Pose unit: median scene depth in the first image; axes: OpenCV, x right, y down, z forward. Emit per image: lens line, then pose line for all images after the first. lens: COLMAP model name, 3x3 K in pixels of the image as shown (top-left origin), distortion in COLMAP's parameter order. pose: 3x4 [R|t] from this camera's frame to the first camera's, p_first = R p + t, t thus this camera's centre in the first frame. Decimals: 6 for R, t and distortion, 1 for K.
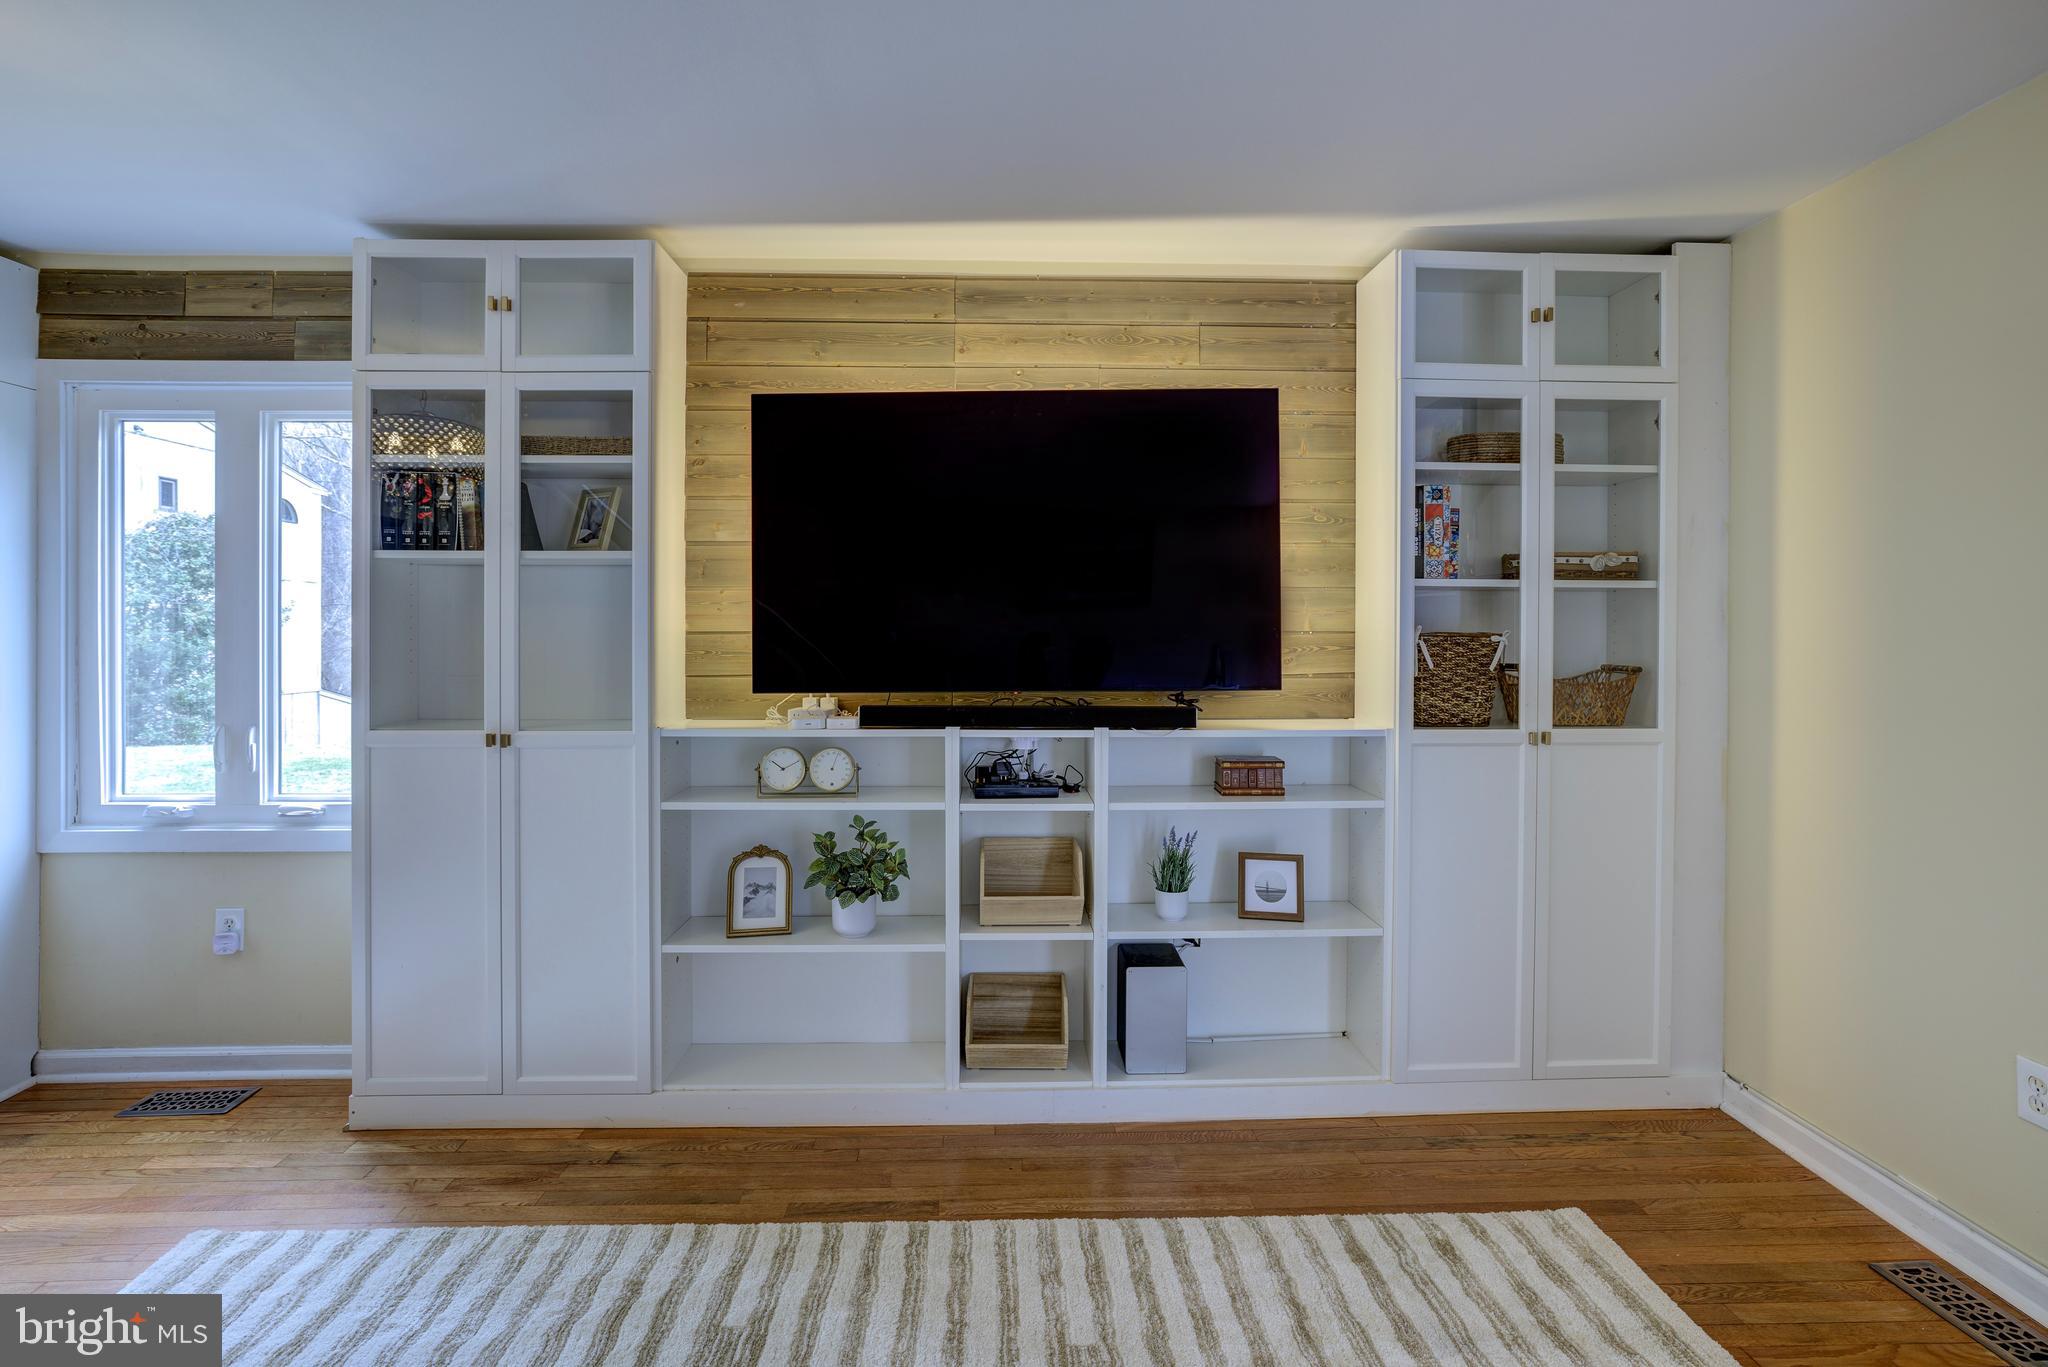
lens RADIAL K [[960.2, 0, 1023.4], [0, 960.2, 625.6], [0, 0, 1]] dist [-0.025739, 0.008457]
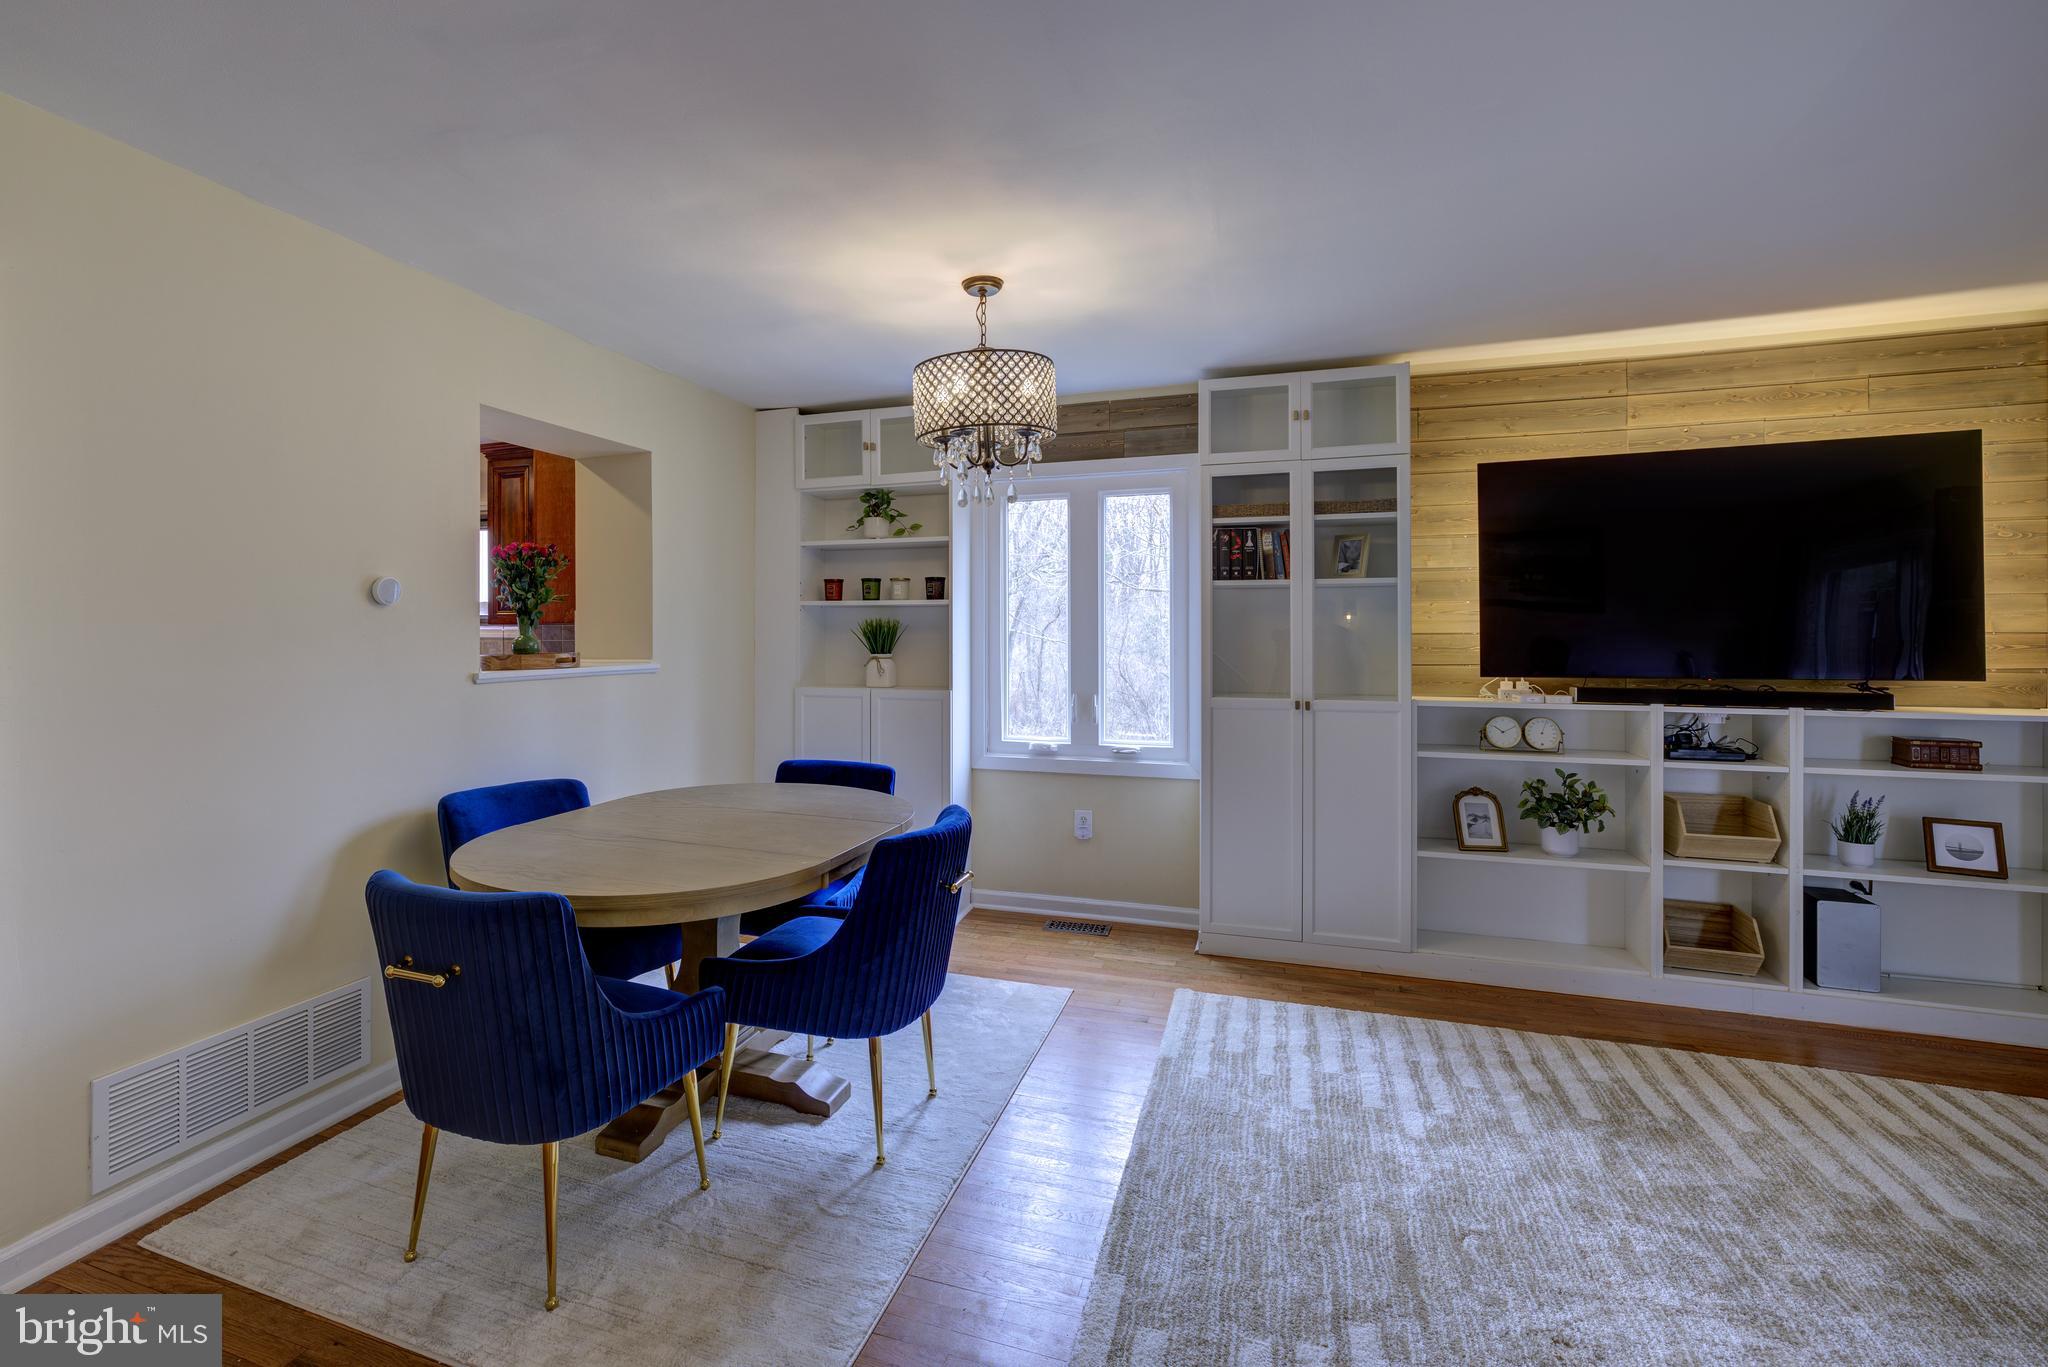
lens RADIAL K [[903.2, 0, 1001.1], [0, 903.2, 631.0], [0, 0, 1]] dist [-0.007519, 0.006930]
pose [[0.934162, -0.001539, -0.356846, -0.465758], [0.001234, 0.999999, -0.001085, 0.003997], [0.356847, 0.000573, 0.934163, -0.482441]]
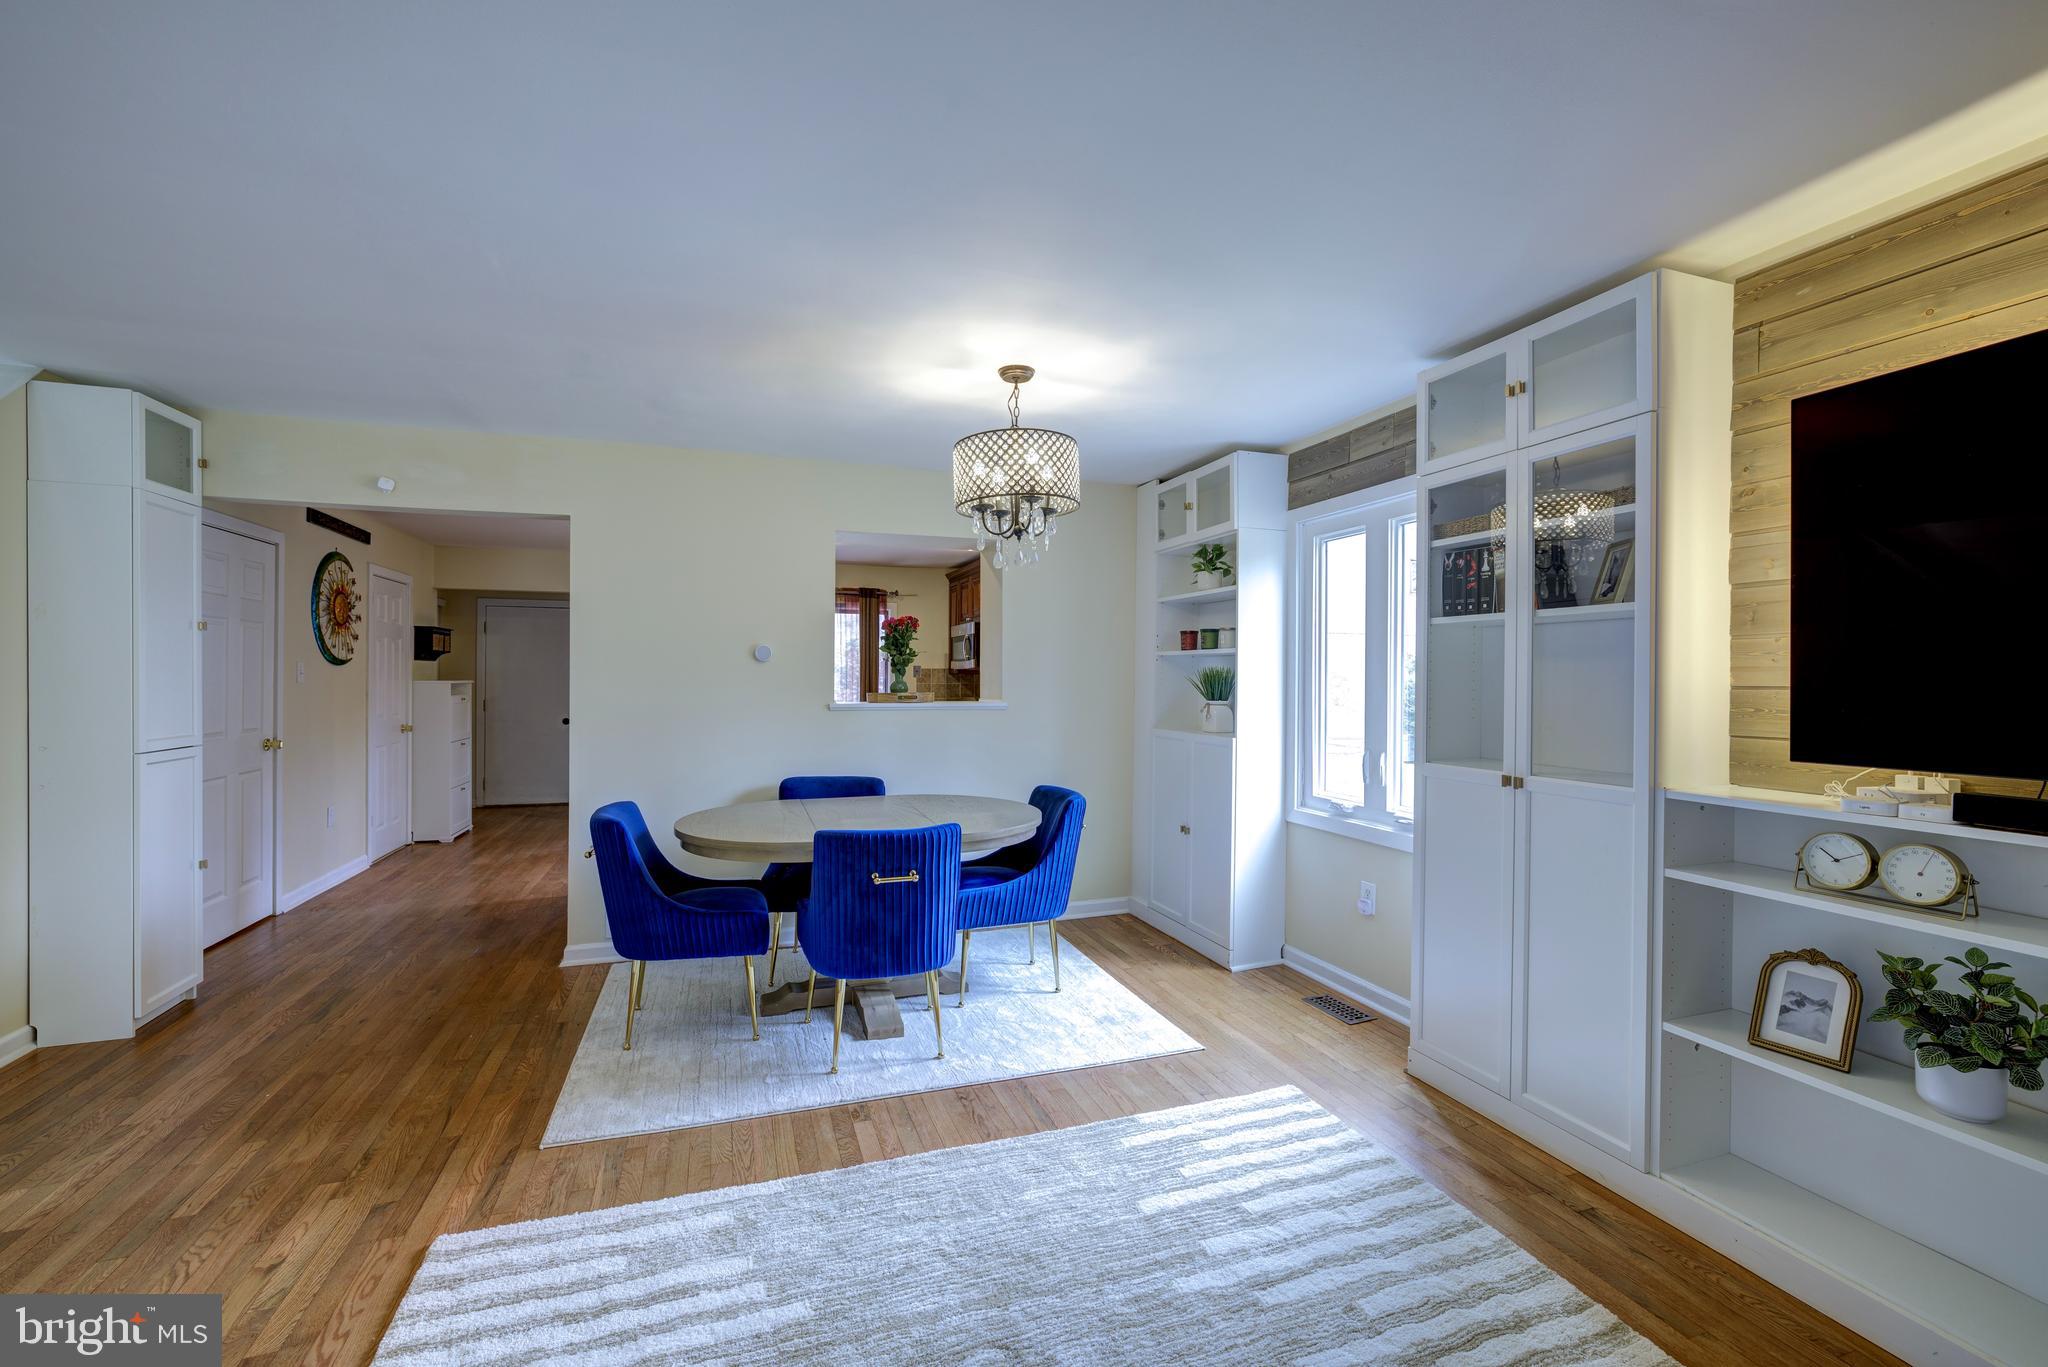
lens RADIAL K [[856.7, 0, 1034.6], [0, 856.7, 681.2], [0, 0, 1]] dist [0.002526, 0.001591]
pose [[0.317476, 0.005732, -0.948249, 0.214439], [-0.005700, 0.999975, 0.004136, 0.002204], [0.948249, 0.004092, 0.317501, 0.144731]]
